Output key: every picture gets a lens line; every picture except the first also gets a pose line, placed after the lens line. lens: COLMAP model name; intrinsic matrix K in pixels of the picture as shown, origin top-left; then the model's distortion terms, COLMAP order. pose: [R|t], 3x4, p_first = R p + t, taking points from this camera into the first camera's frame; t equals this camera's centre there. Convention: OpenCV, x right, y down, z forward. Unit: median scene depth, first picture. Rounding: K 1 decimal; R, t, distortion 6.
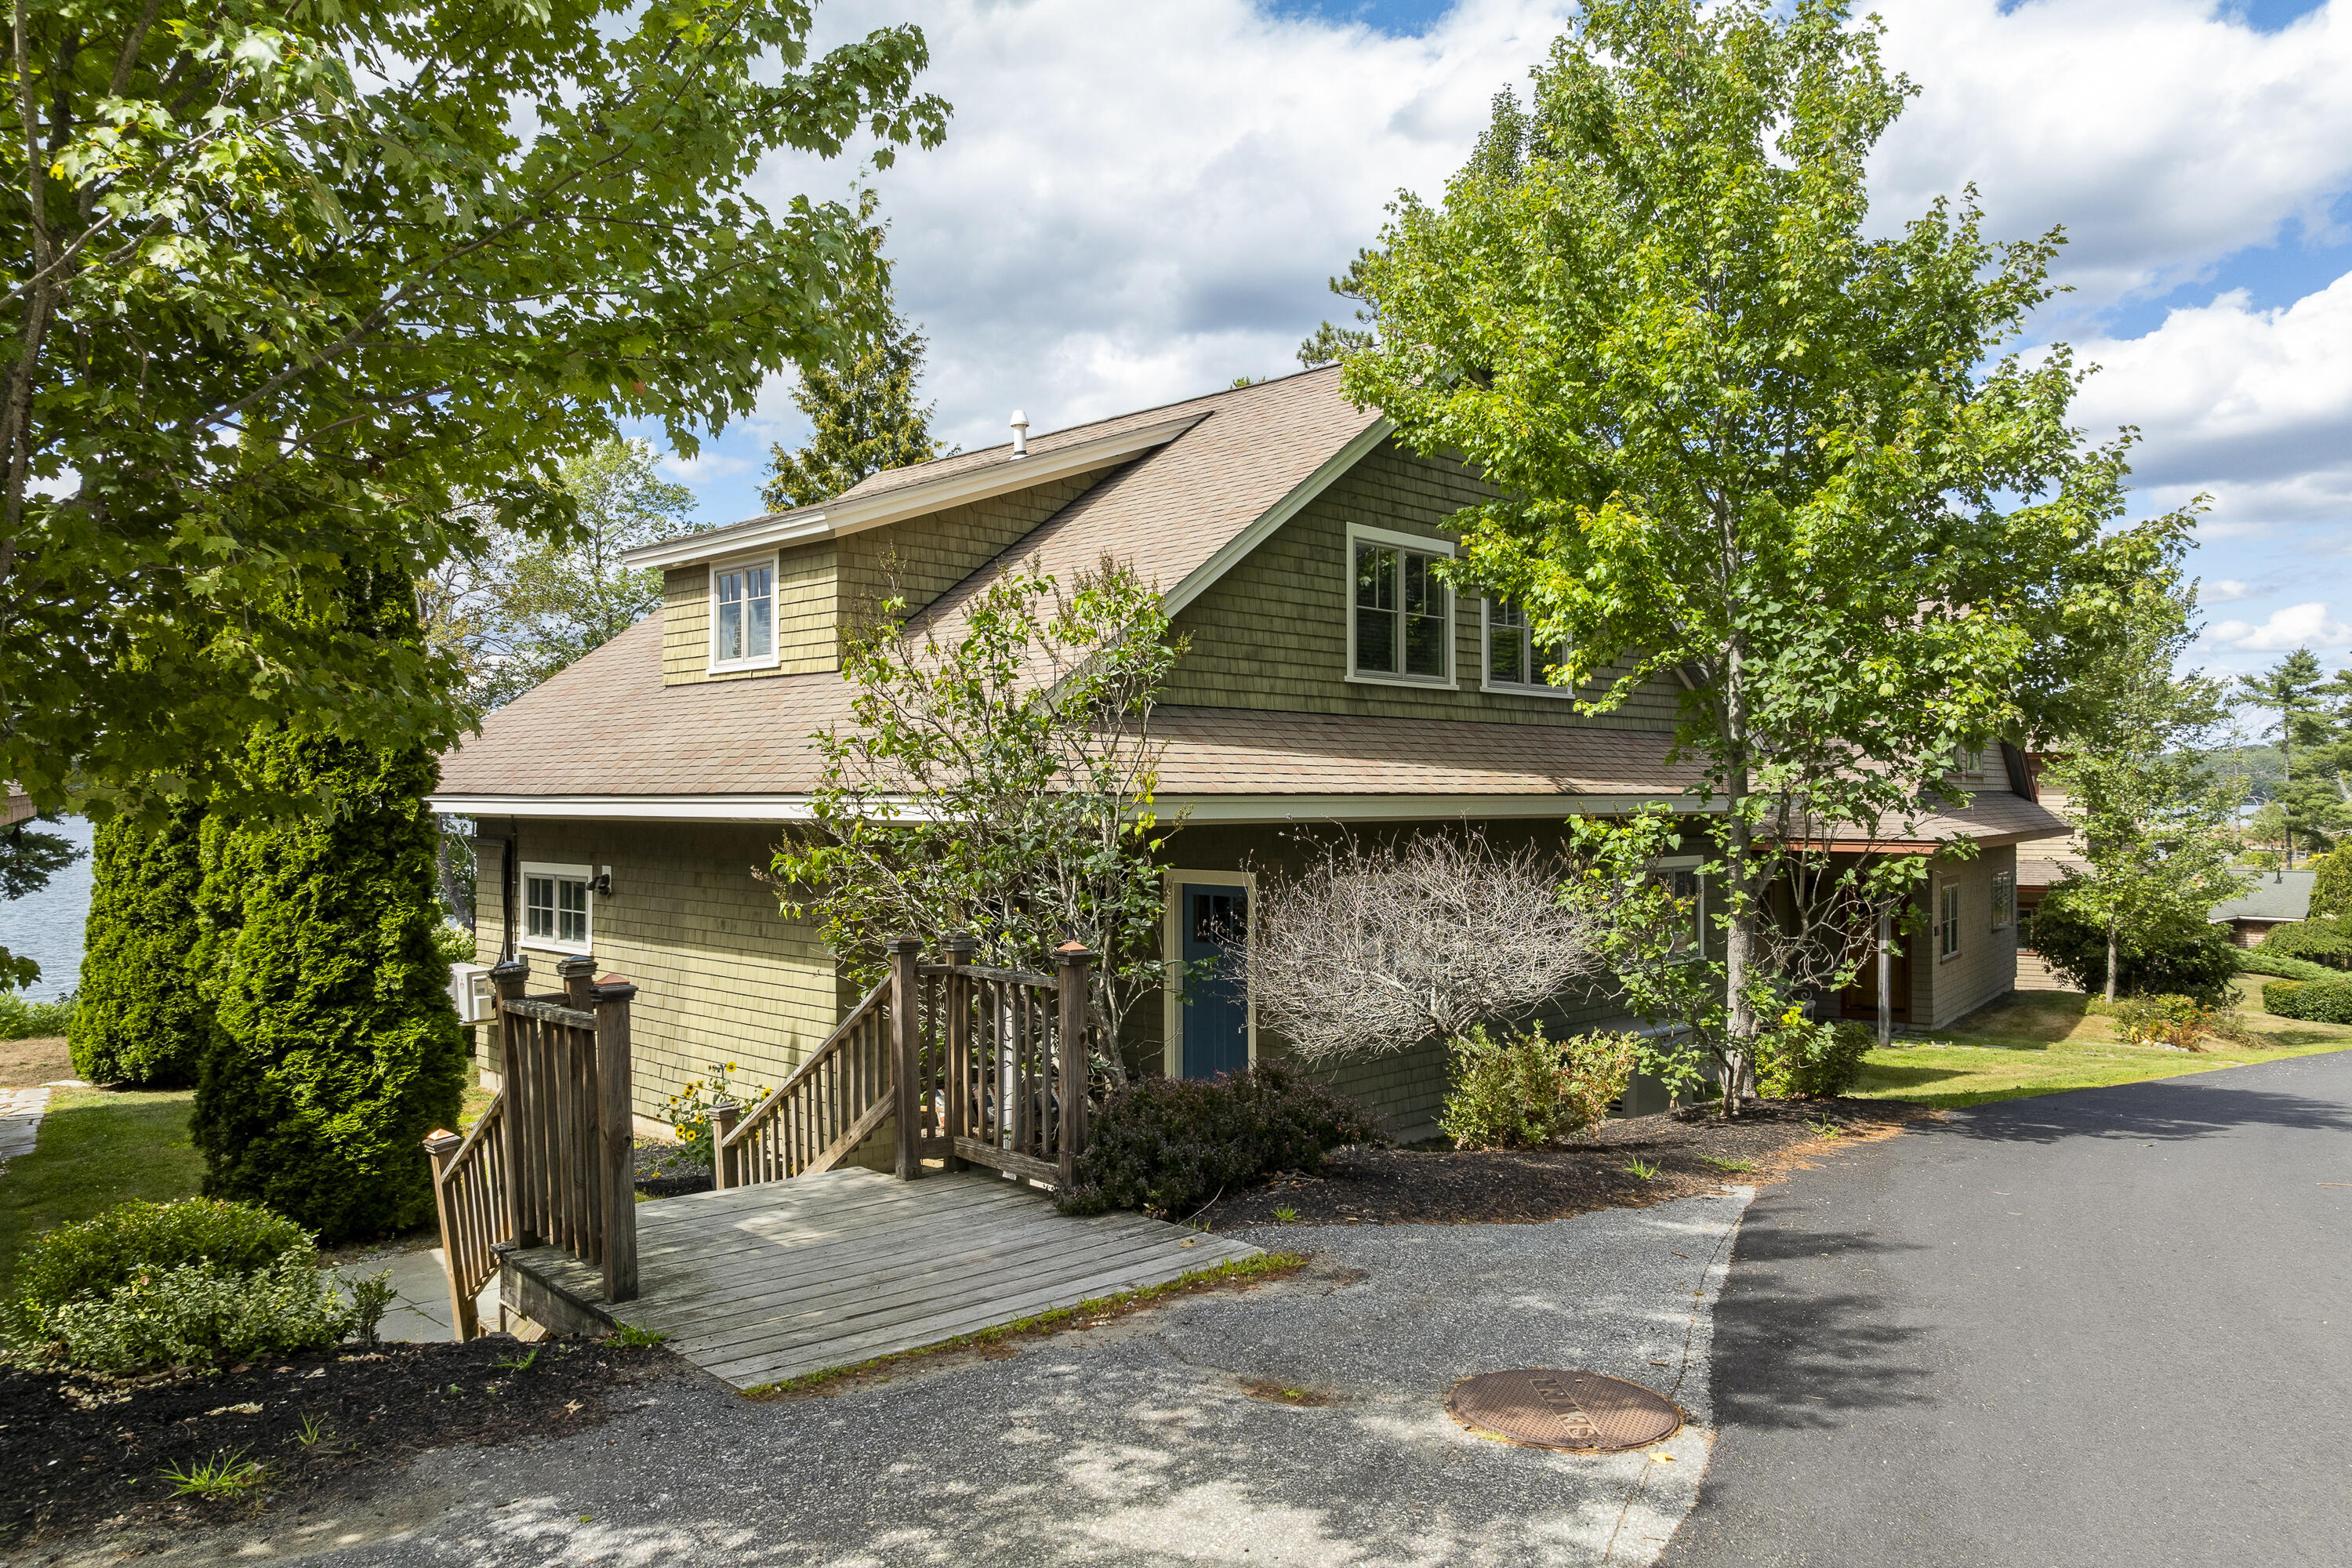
lens RADIAL K [[1673.3, 0, 1176.7], [0, 1673.3, 774.5], [0, 0, 1]] dist [-0.007634, -0.002754]
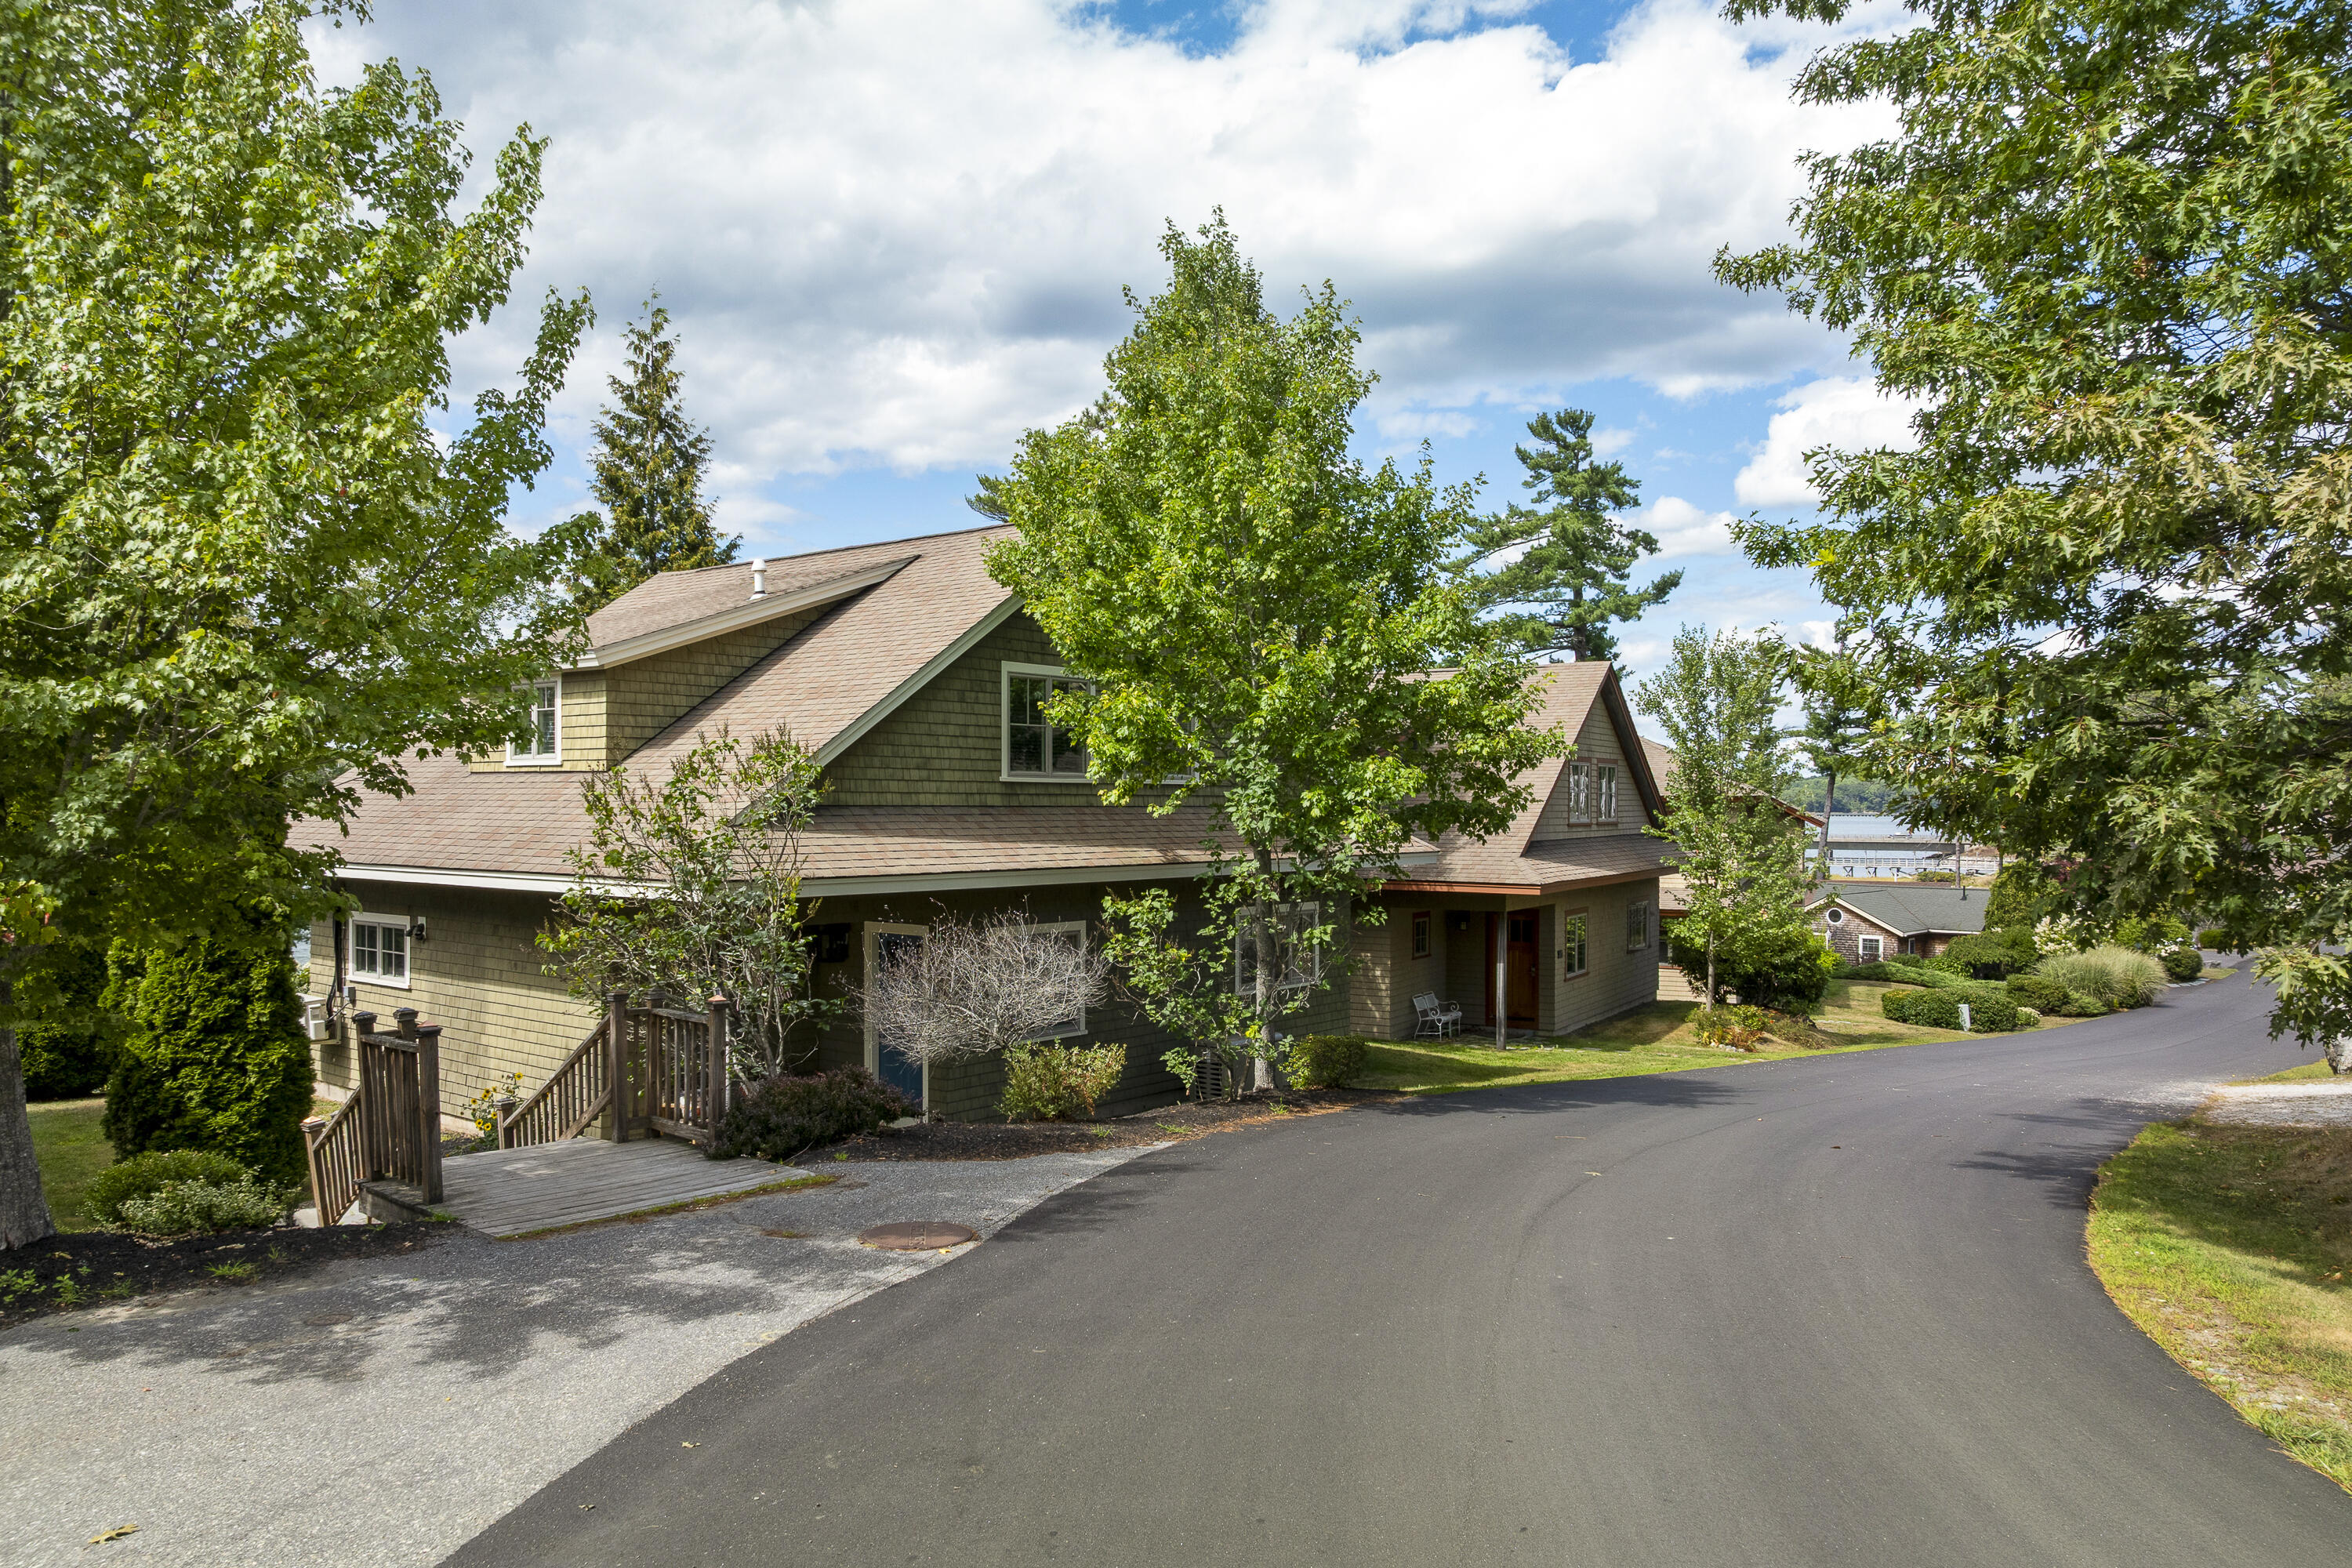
lens RADIAL K [[1673.3, 0, 1179.5], [0, 1673.3, 800.7], [0, 0, 1]] dist [-0.007634, -0.002754]
pose [[0.995172, 0.004252, 0.098054, 0.149306], [-0.005369, 0.999924, 0.011129, -0.073327], [-0.097999, -0.011602, 0.995119, -0.444983]]
